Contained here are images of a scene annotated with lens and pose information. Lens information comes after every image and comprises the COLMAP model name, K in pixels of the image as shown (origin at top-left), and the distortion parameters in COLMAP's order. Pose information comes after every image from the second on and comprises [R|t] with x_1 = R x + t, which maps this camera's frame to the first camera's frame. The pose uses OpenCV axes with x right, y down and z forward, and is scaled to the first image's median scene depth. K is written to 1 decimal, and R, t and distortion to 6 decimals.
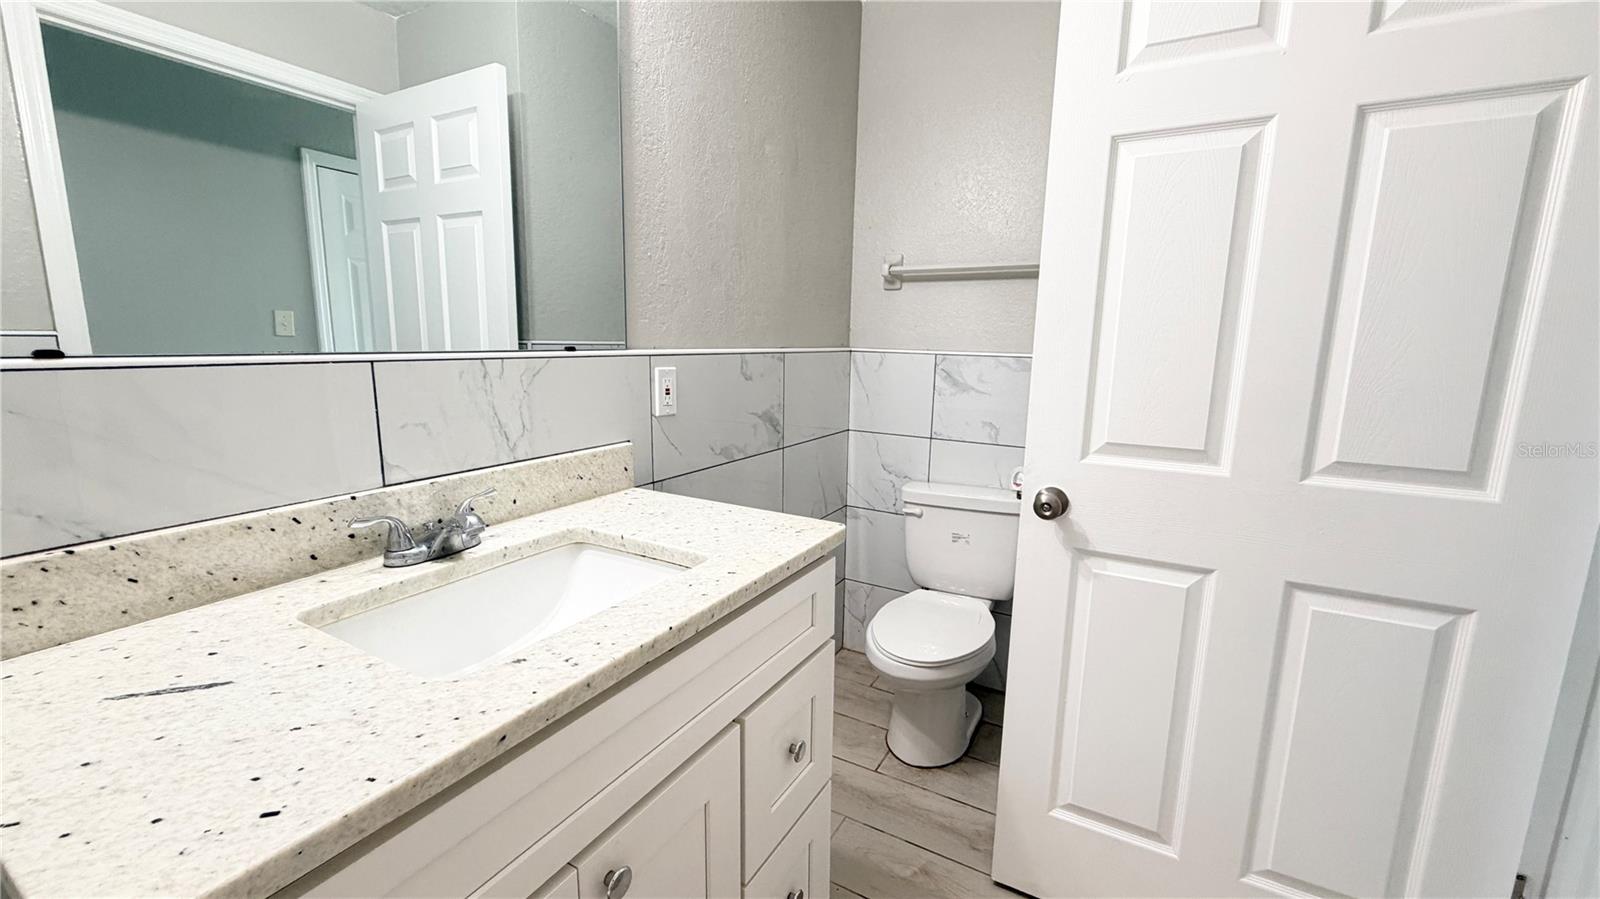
lens RADIAL K [[638.0, 0, 796.9], [0, 638.0, 447.9], [0, 0, 1]] dist [0.000108, 0.000238]
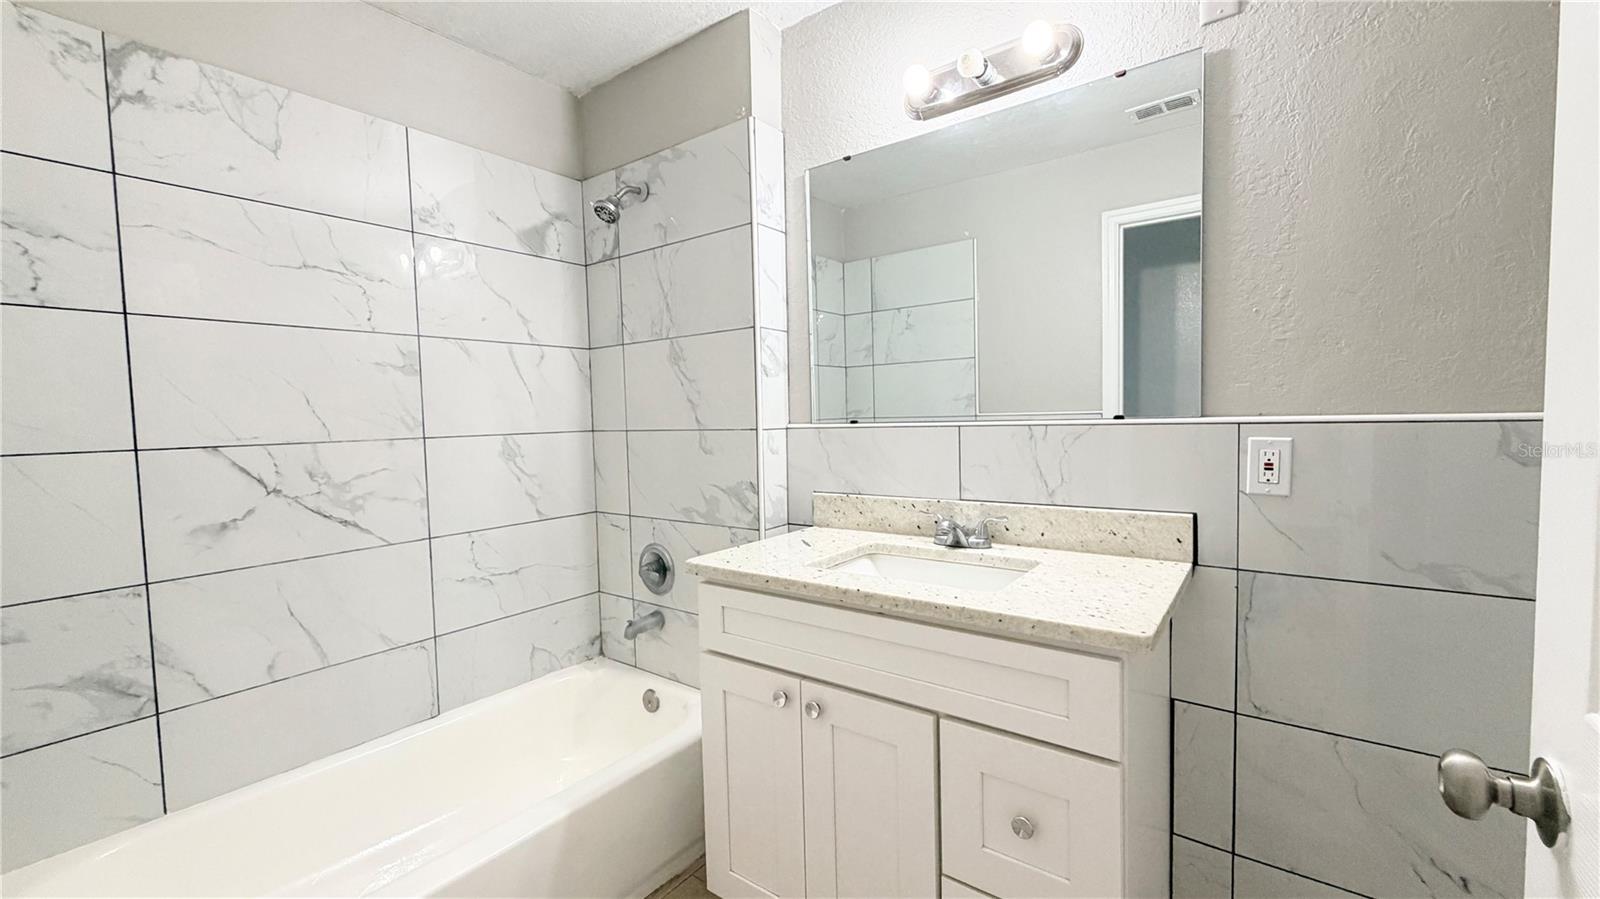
lens RADIAL K [[638.0, 0, 796.9], [0, 638.0, 447.9], [0, 0, 1]] dist [0.000108, 0.000238]
pose [[-0.117528, 0.035229, -0.992445, 0.885510], [-0.147871, 0.987609, 0.052569, -0.082590], [0.981999, 0.152932, -0.110862, 0.618297]]
